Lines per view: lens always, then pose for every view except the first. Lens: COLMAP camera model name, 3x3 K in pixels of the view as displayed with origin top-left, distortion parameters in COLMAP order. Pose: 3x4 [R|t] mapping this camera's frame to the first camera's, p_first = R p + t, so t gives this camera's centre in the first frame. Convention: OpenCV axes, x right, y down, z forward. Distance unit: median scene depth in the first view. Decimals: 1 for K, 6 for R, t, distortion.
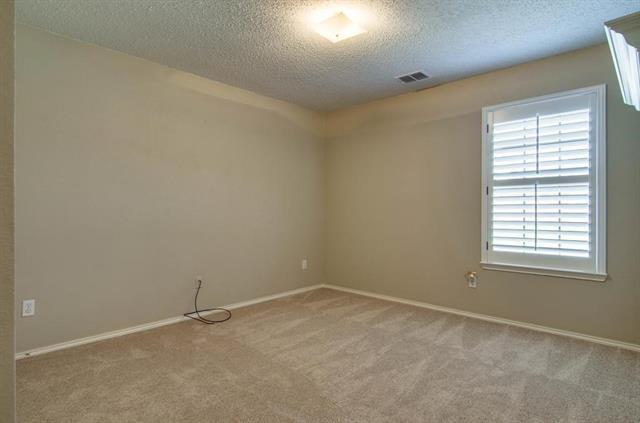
lens RADIAL K [[362.1, 0, 314.6], [0, 362.1, 214.1], [0, 0, 1]] dist [0.014558, -0.001462]
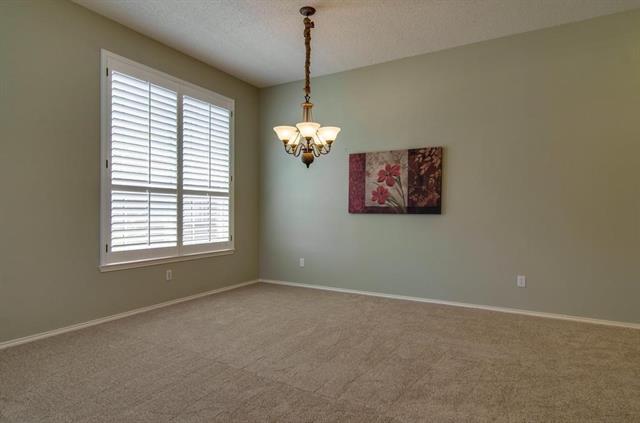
lens RADIAL K [[362.1, 0, 317.3], [0, 362.1, 212.0], [0, 0, 1]] dist [0.014558, -0.001462]
pose [[-0.231974, 0.003196, 0.972717, -0.731608], [0.008329, 0.999964, -0.001299, -0.008077], [-0.972686, 0.007800, -0.231992, 0.735897]]
